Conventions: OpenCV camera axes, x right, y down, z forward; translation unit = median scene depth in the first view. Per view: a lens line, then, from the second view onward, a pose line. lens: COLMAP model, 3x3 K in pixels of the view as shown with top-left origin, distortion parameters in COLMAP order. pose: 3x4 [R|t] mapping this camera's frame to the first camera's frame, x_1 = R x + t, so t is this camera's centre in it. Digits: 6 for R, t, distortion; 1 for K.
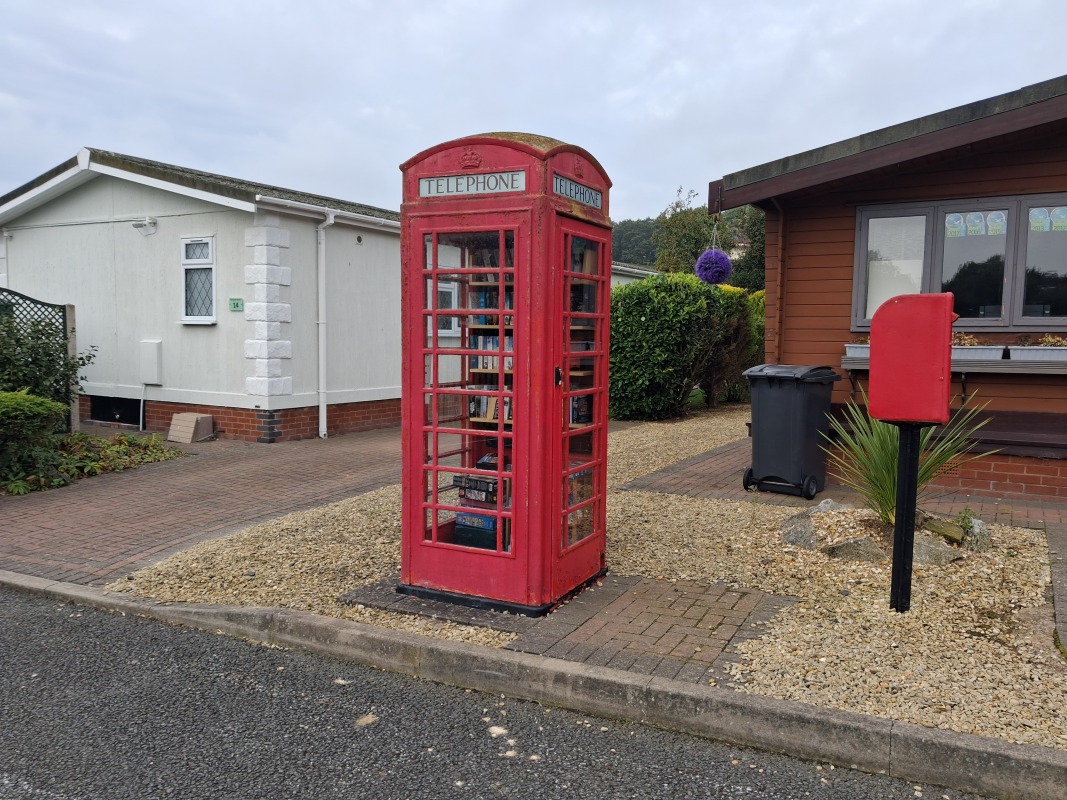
lens RADIAL K [[810.1, 0, 541.3], [0, 810.1, 408.7], [0, 0, 1]] dist [0.002600, 0.002944]
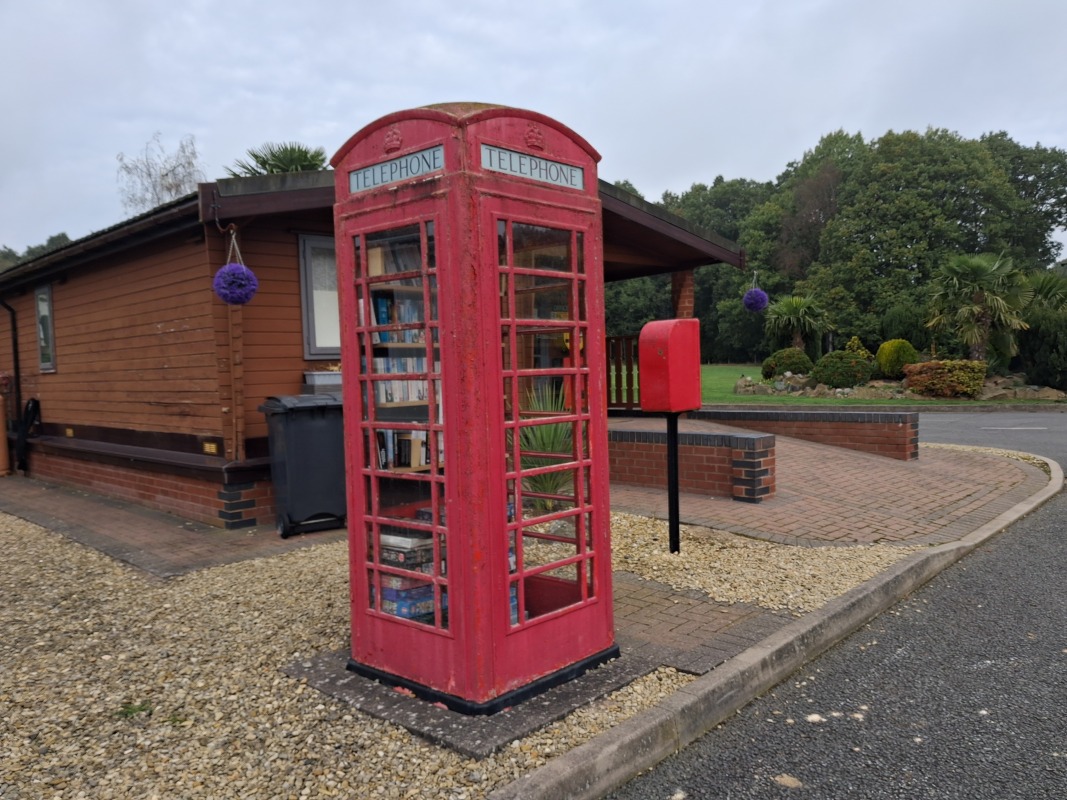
lens RADIAL K [[810.1, 0, 593.3], [0, 810.1, 407.1], [0, 0, 1]] dist [0.002600, 0.002944]
pose [[0.280263, -0.071478, 0.957258, -0.884206], [0.123994, 0.991565, 0.037737, -0.060868], [-0.951881, 0.108118, 0.286762, 0.741777]]
